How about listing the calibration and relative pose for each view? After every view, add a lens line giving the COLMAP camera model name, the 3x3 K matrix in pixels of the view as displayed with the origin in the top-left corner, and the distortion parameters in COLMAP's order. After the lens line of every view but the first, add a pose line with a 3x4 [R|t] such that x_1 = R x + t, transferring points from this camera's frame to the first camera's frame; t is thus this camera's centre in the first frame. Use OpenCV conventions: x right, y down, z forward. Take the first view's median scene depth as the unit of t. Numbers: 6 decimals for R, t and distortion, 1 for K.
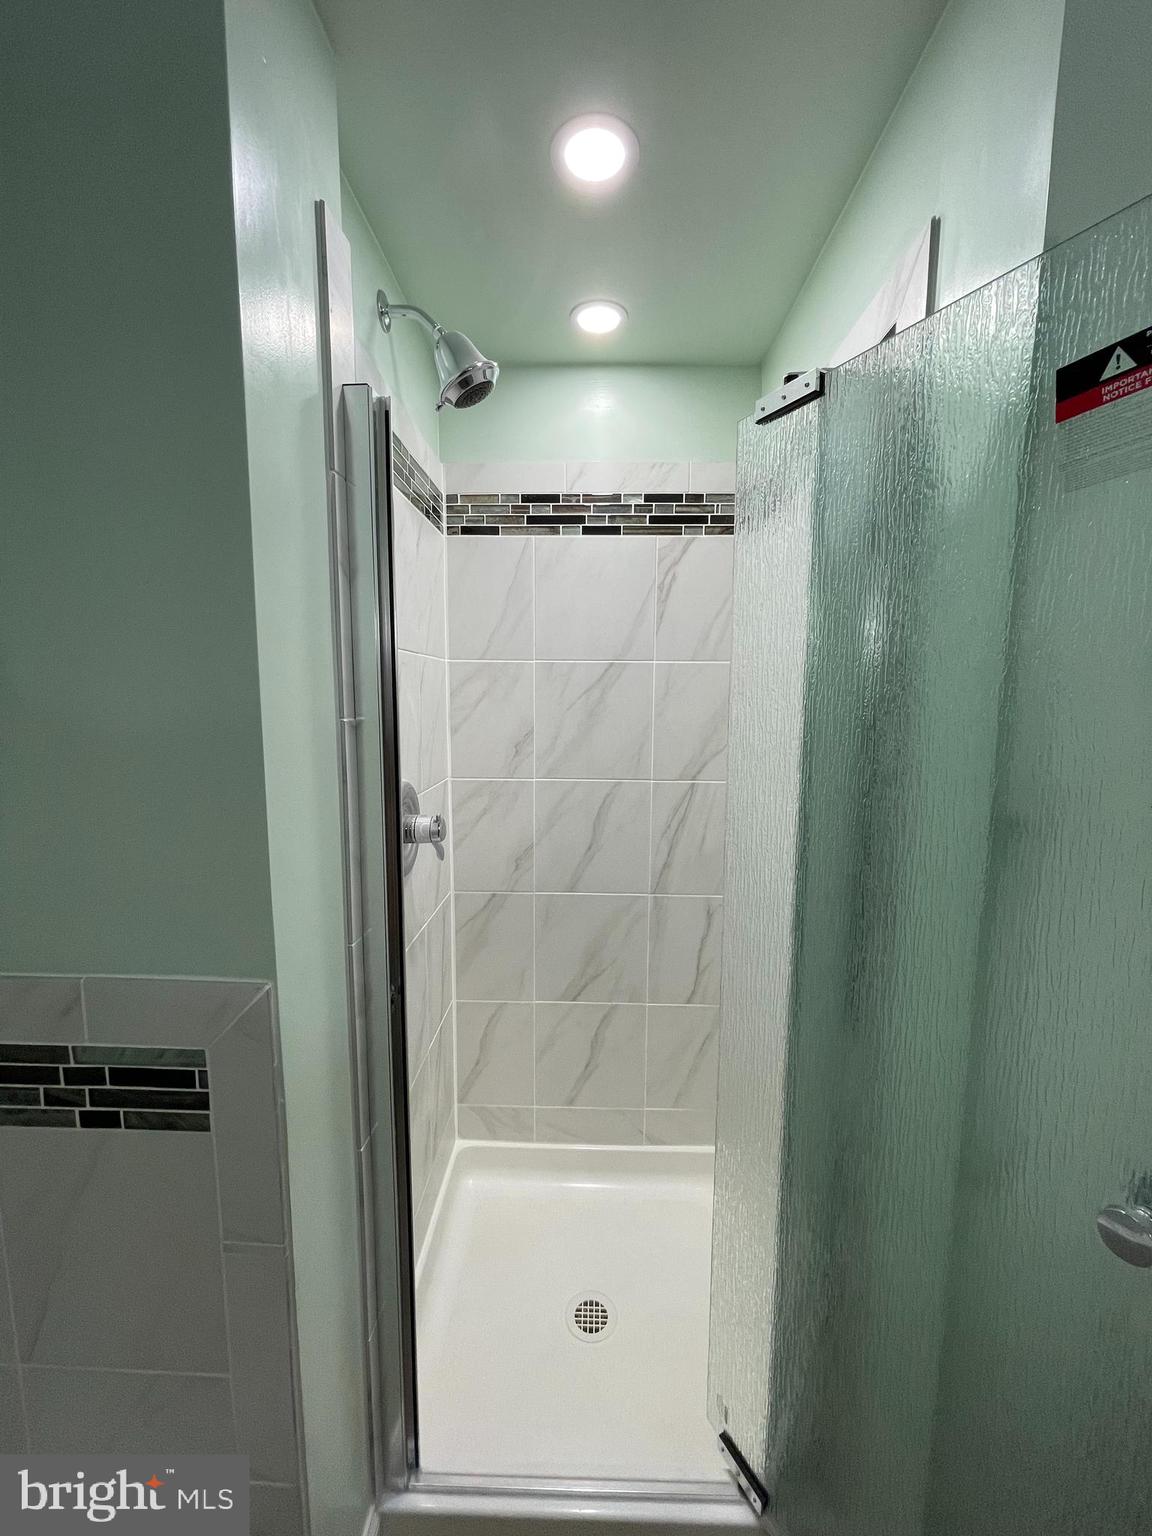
lens RADIAL K [[619.0, 0, 579.5], [0, 619.0, 770.3], [0, 0, 1]] dist [0.001012, -0.001723]
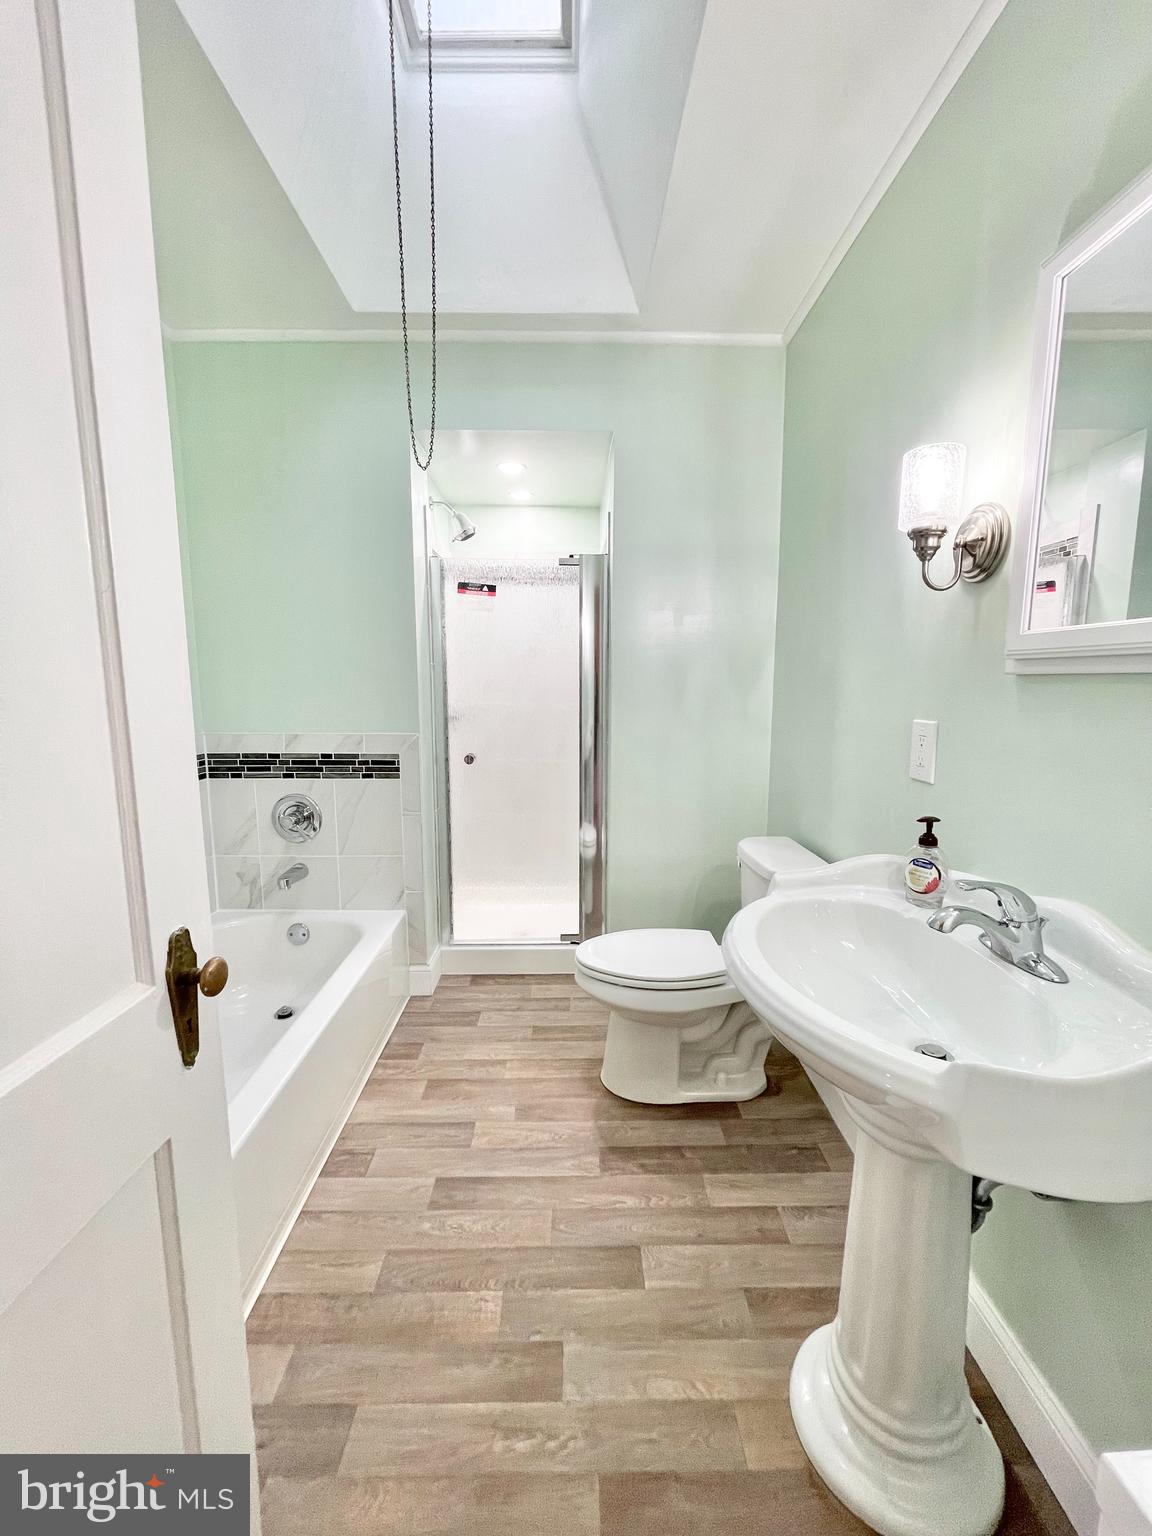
lens RADIAL K [[619.0, 0, 570.7], [0, 619.0, 766.5], [0, 0, 1]] dist [0.001012, -0.001723]
pose [[0.999490, -0.007751, 0.030986, 0.262954], [0.007217, 0.999824, 0.017326, 0.461993], [-0.031115, -0.017094, 0.999370, -2.531130]]
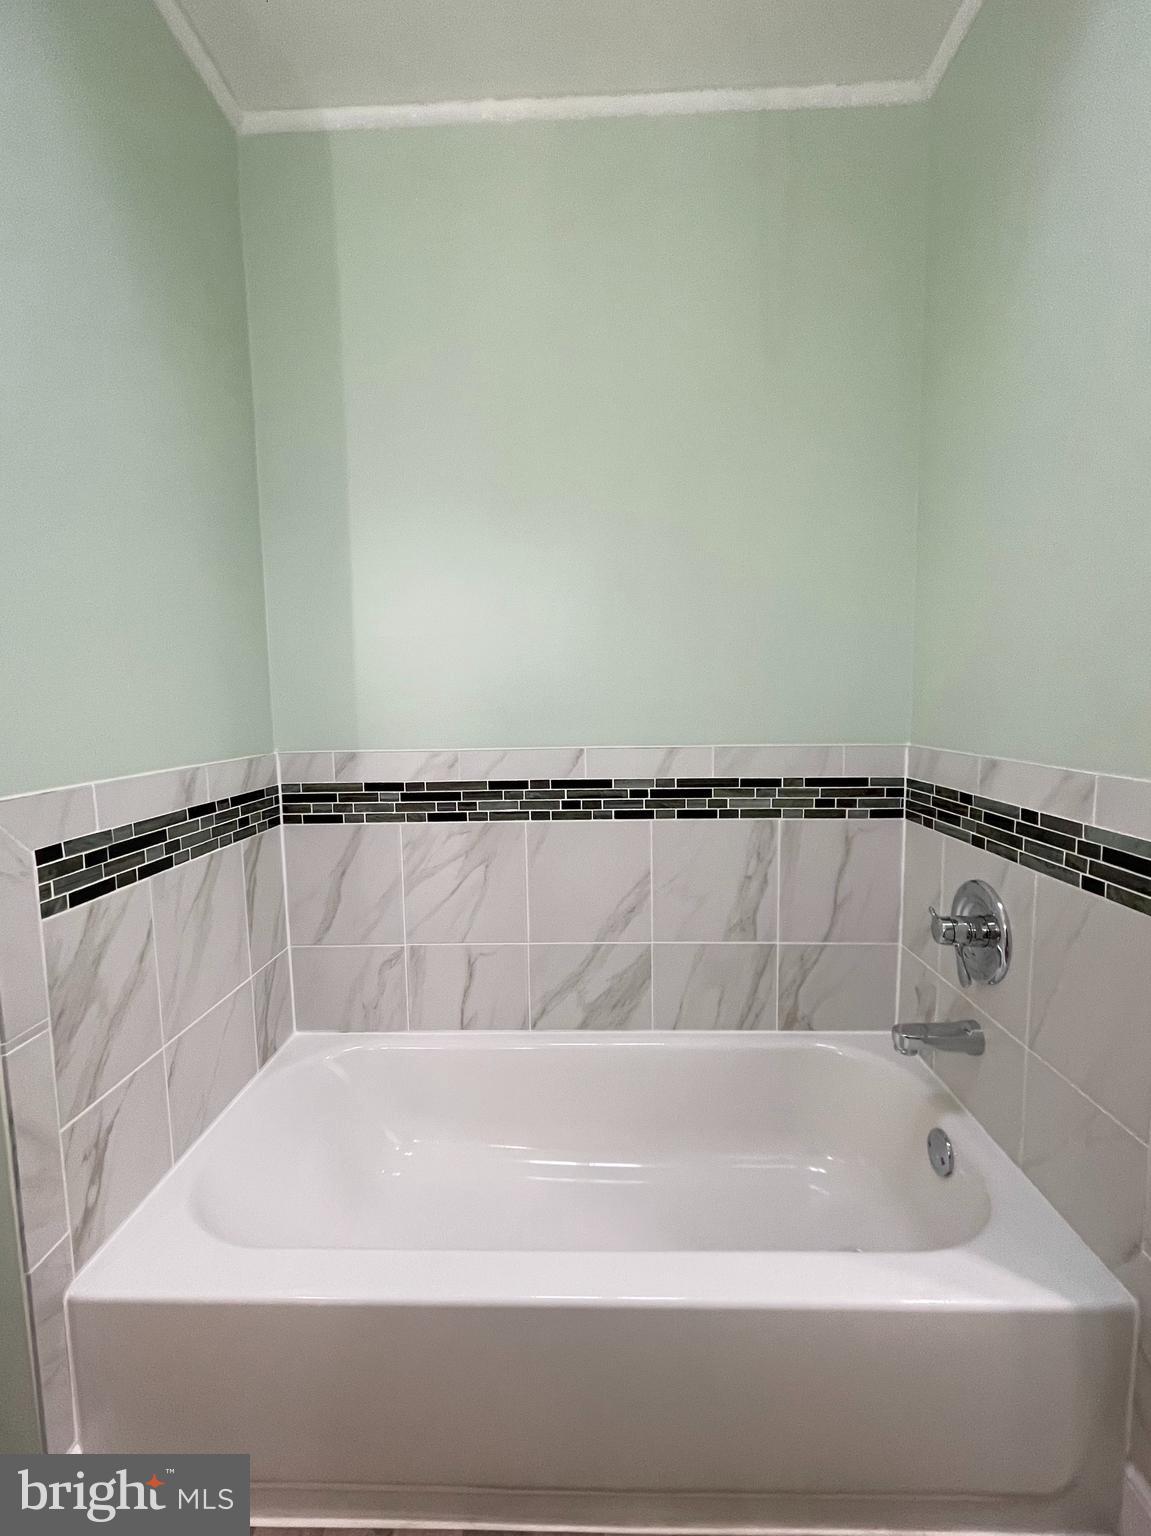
lens RADIAL K [[679.4, 0, 572.6], [0, 679.4, 770.8], [0, 0, 1]] dist [-0.000632, -0.000153]
pose [[-0.001947, 0.101680, -0.994815, 0.647934], [-0.102116, 0.989596, 0.101347, 0.289257], [0.994771, 0.101784, 0.008457, -0.143460]]
